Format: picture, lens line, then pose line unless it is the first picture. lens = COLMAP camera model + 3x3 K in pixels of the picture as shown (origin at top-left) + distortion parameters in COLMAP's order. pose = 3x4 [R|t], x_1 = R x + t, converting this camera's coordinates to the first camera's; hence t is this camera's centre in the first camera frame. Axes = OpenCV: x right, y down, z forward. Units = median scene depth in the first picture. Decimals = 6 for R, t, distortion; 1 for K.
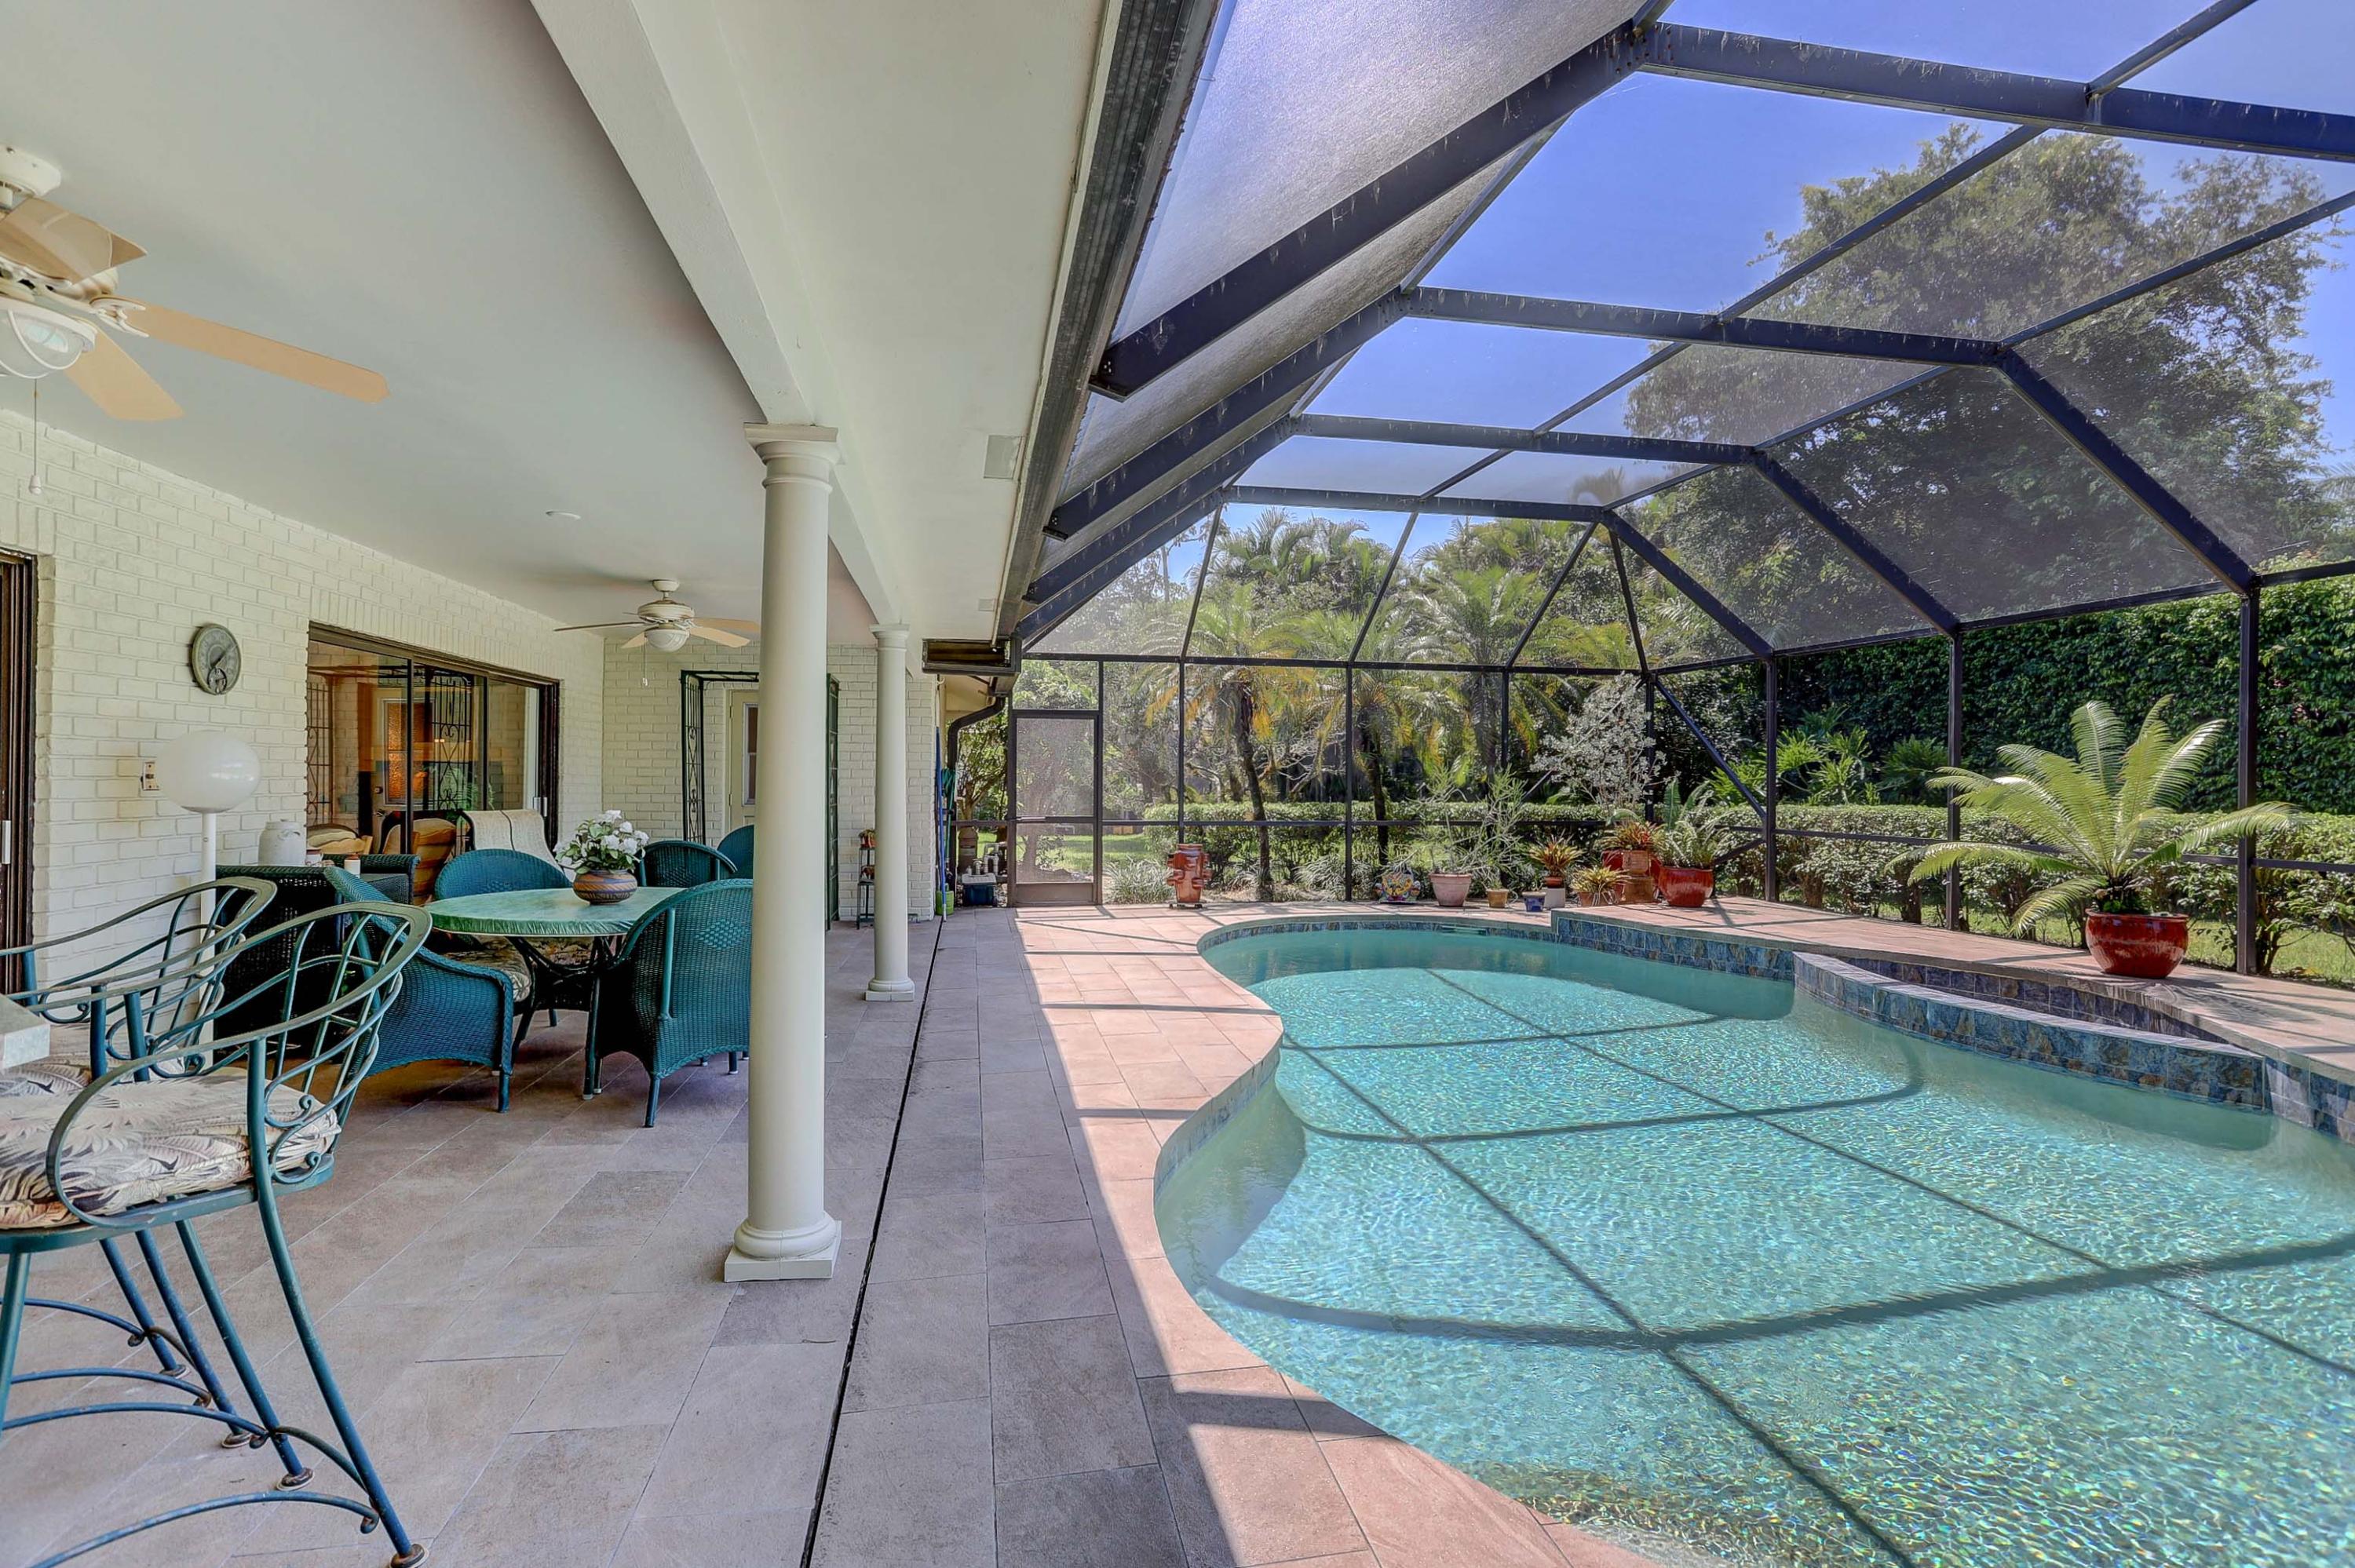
lens RADIAL K [[1130.1, 0, 1179.9], [0, 1130.1, 776.9], [0, 0, 1]] dist [-0.037282, 0.001283]
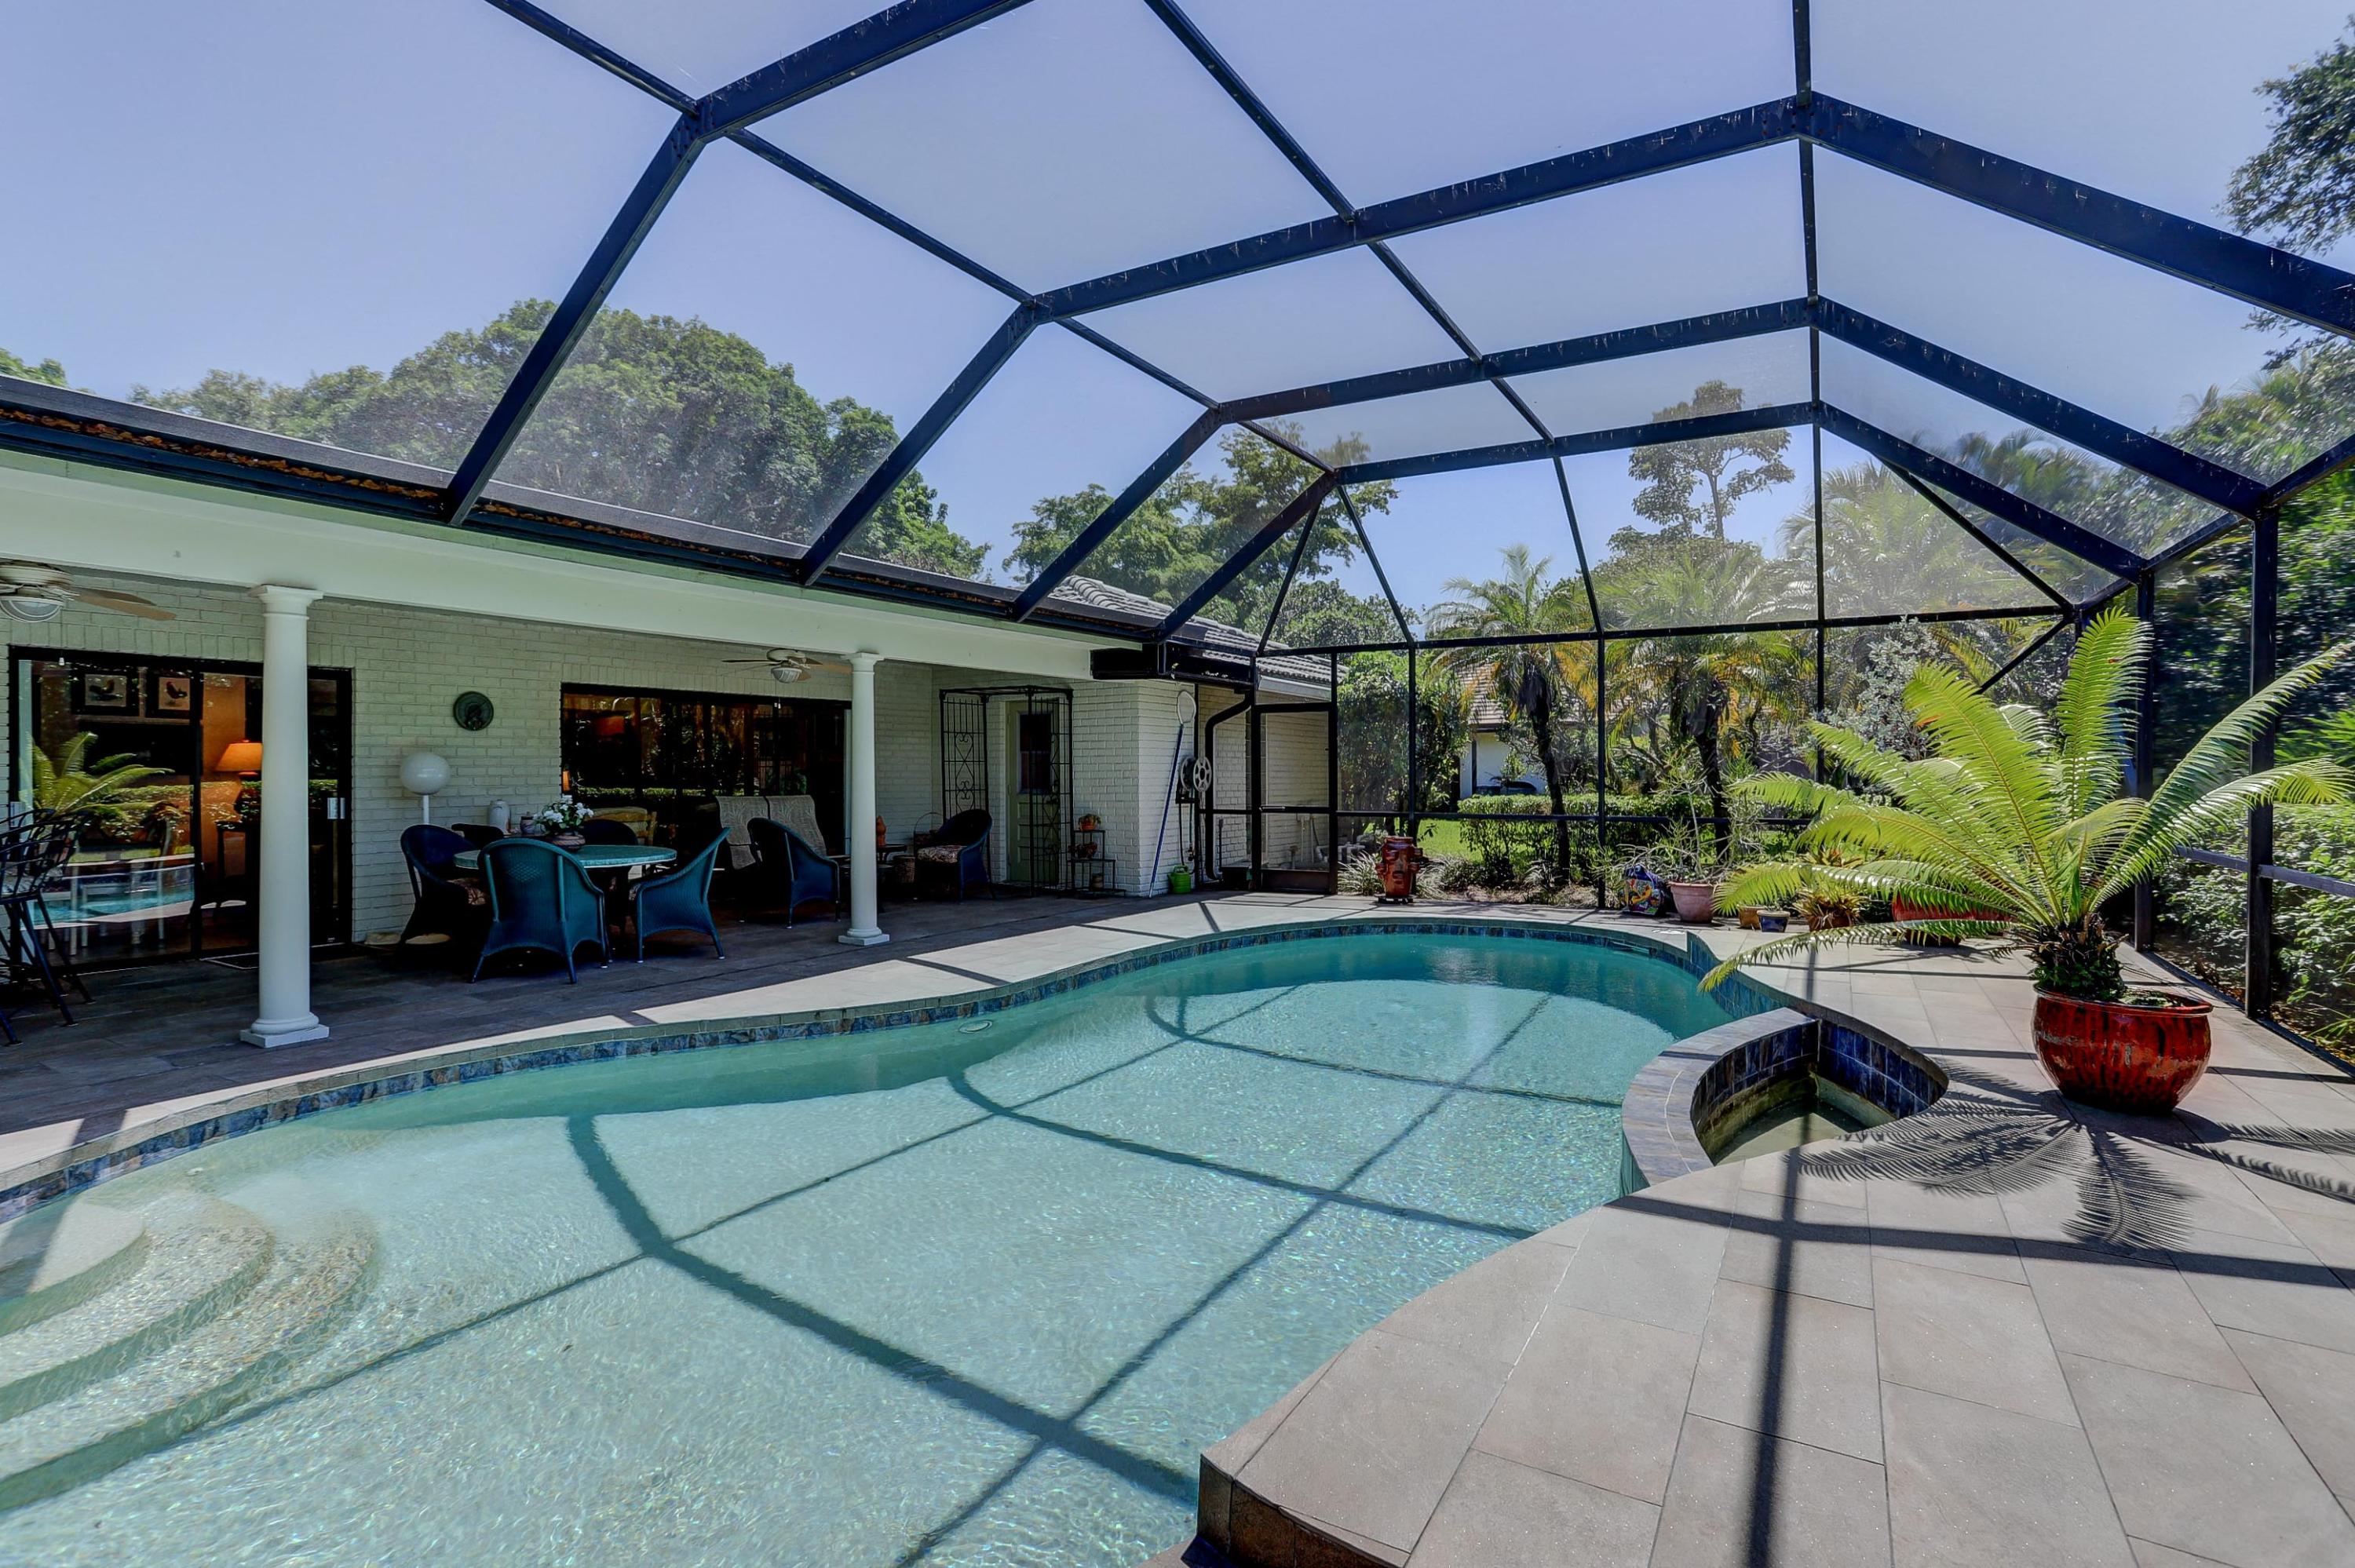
lens RADIAL K [[1130.1, 0, 1179.9], [0, 1130.1, 776.9], [0, 0, 1]] dist [-0.037282, 0.001283]
pose [[0.768341, -0.000839, -0.640040, 0.877860], [0.007950, 0.999935, 0.008232, -0.002689], [0.639991, -0.011413, 0.768298, 0.241089]]
